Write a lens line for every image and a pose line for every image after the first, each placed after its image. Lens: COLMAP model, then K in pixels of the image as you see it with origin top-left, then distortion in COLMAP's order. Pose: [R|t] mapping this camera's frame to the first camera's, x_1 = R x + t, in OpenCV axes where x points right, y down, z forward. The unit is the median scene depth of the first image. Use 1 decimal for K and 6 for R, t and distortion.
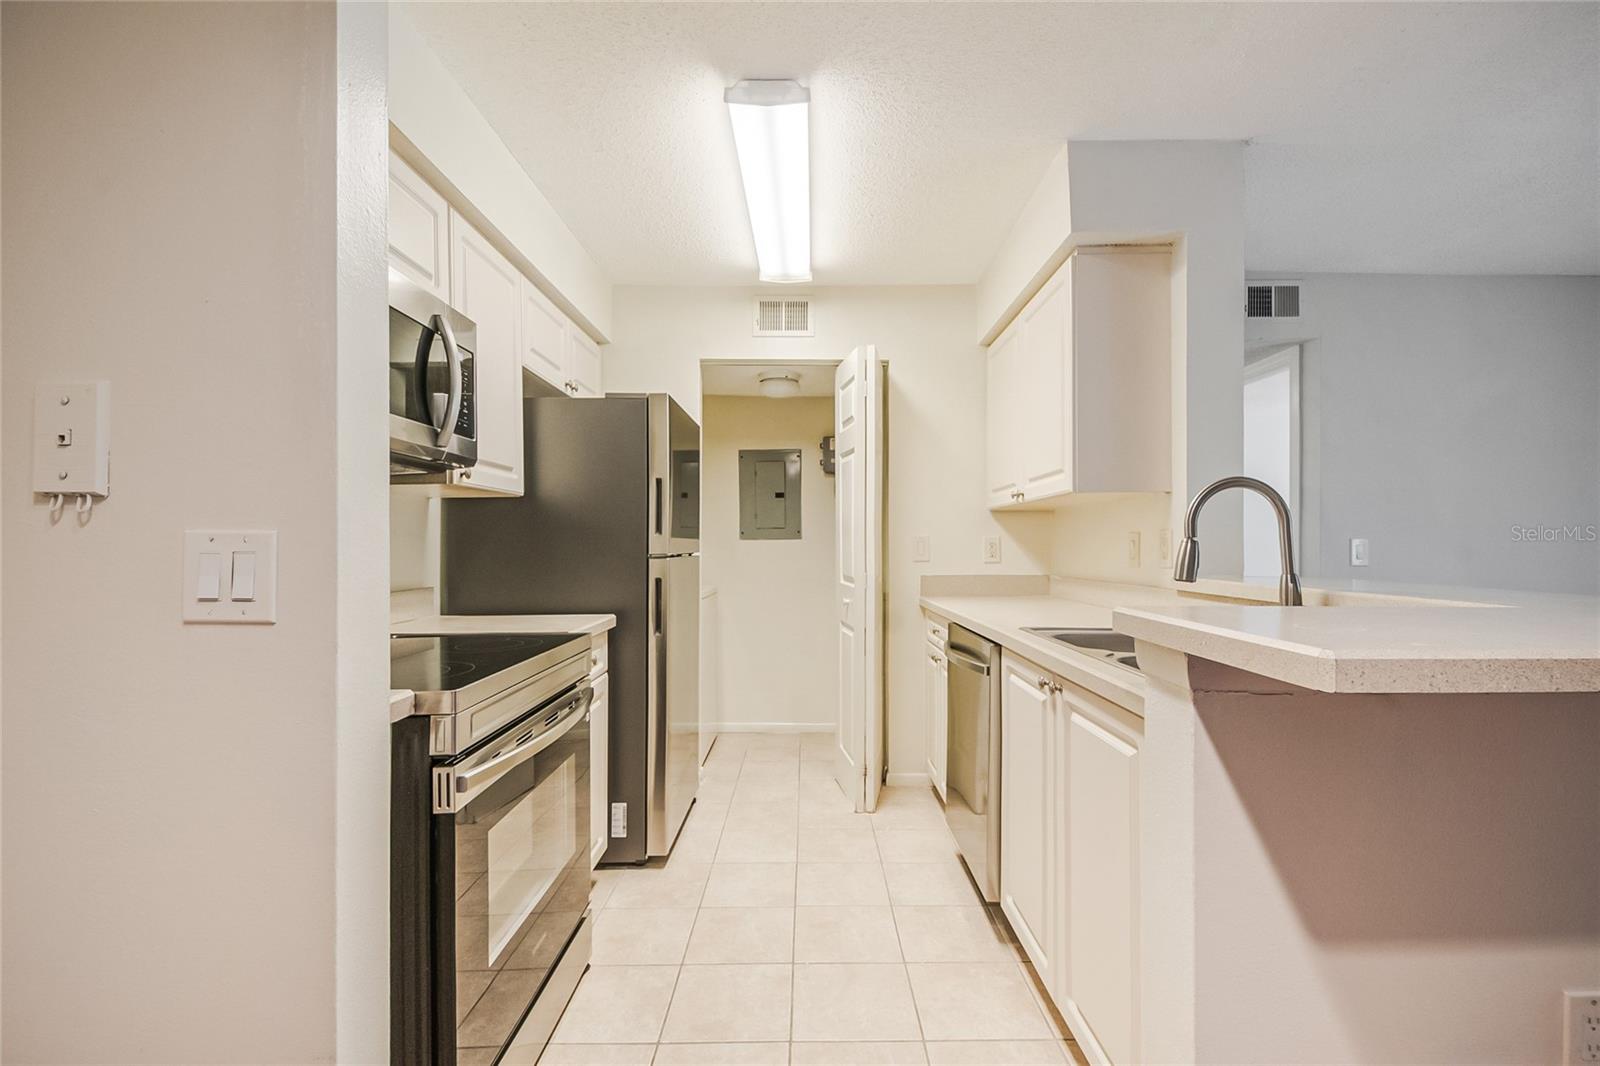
lens RADIAL K [[692.6, 0, 817.7], [0, 692.6, 551.1], [0, 0, 1]] dist [0.019817, -0.000068]
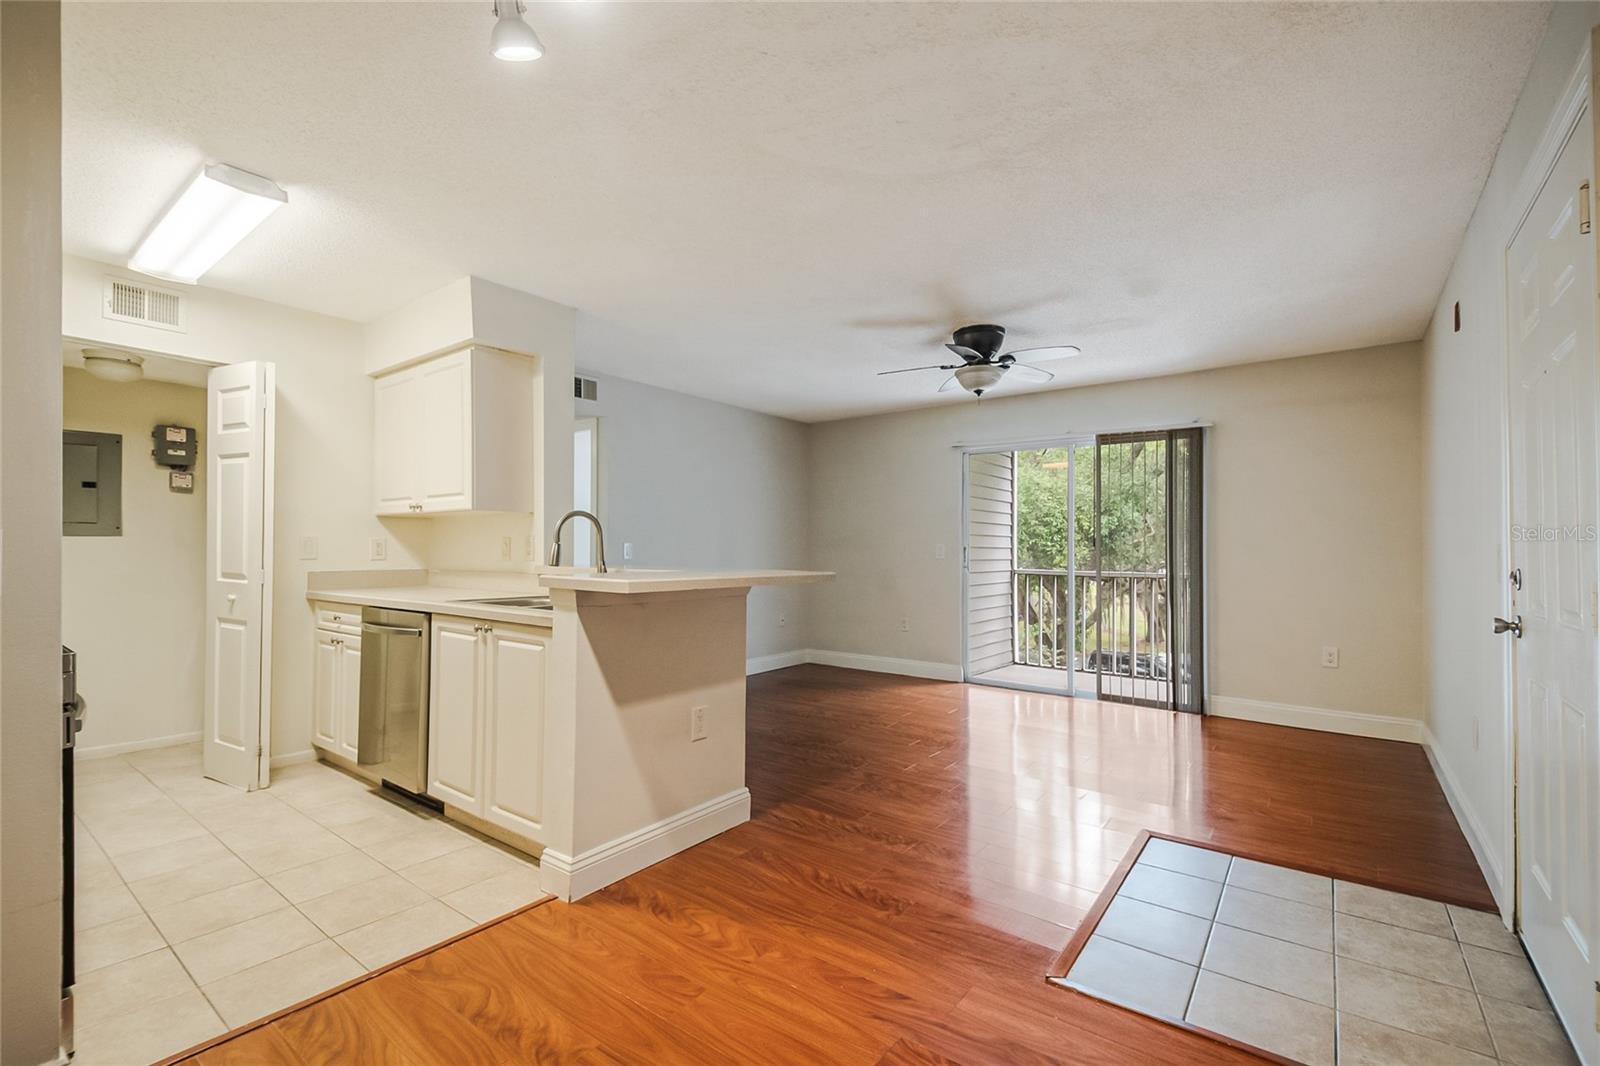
lens RADIAL K [[702.1, 0, 806.7], [0, 702.1, 548.2], [0, 0, 1]] dist [0.002558, -0.005750]
pose [[0.611973, 0.006363, 0.790853, -0.277134], [-0.002252, 0.999978, -0.006303, 0.003315], [-0.790875, 0.002076, 0.611974, -0.346574]]
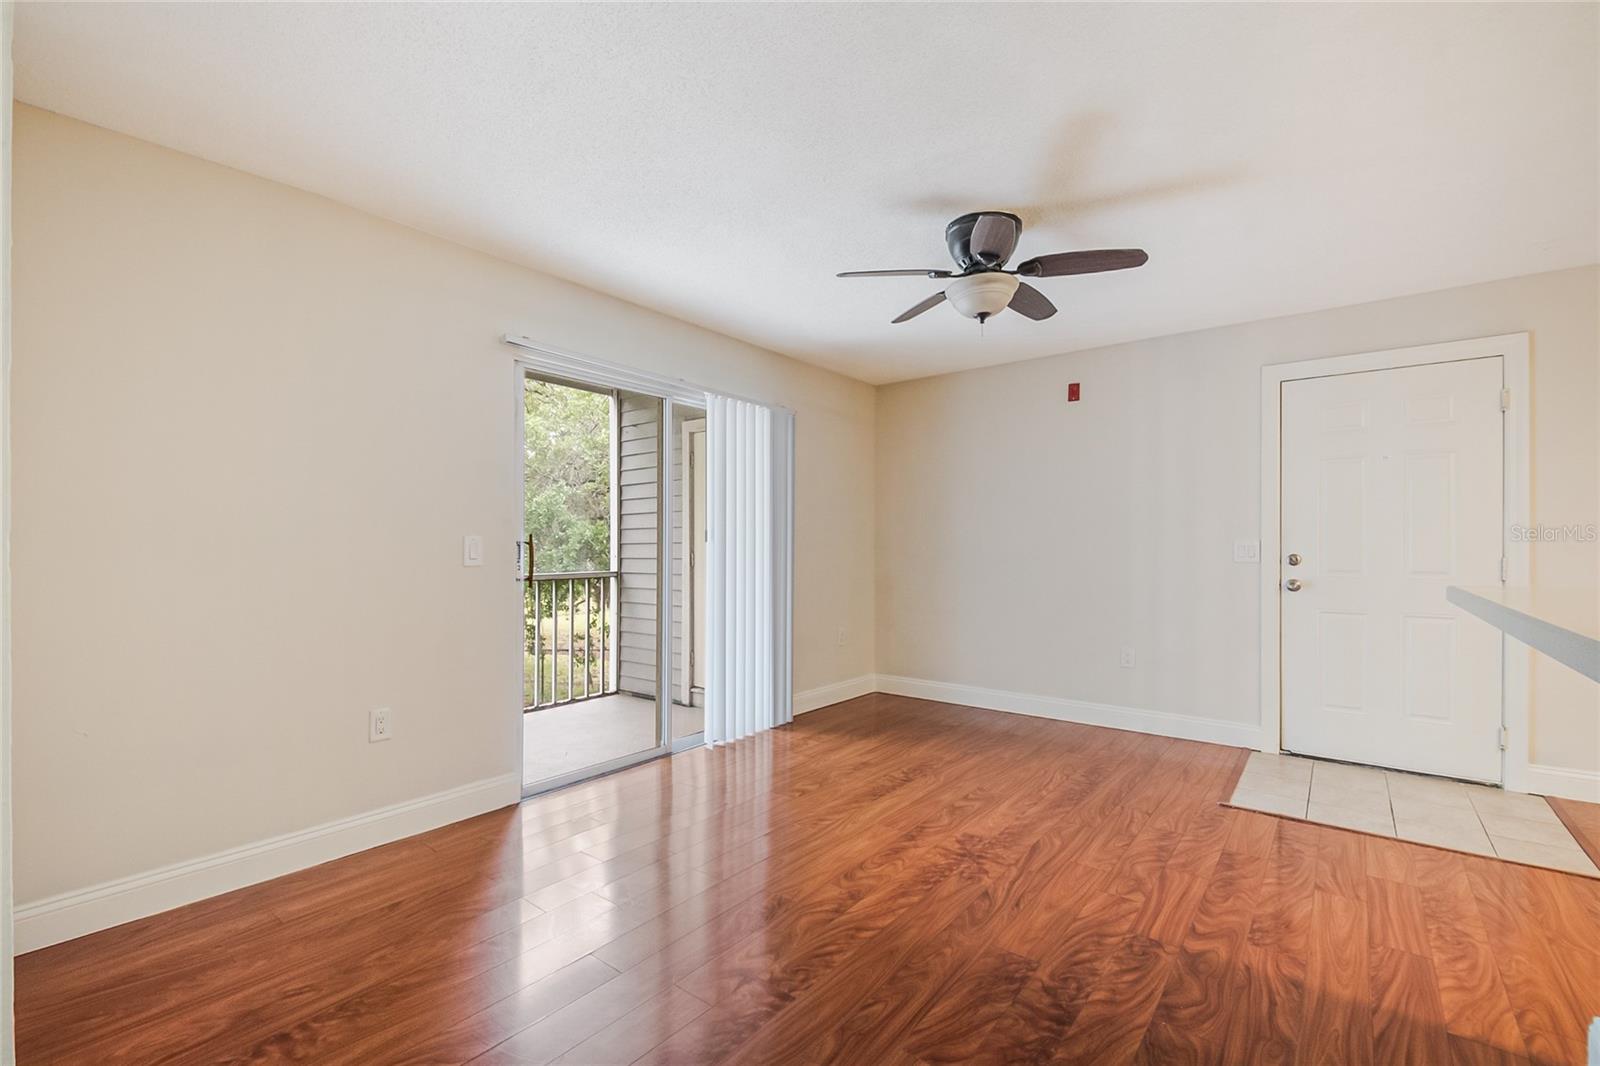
lens RADIAL K [[701.7, 0, 793.5], [0, 701.7, 550.6], [0, 0, 1]] dist [0.010321, -0.012660]
pose [[-0.779467, -0.003315, 0.626434, 1.045507], [0.005706, 0.999907, 0.012392, -0.018333], [-0.626417, 0.013234, -0.779376, 1.792323]]
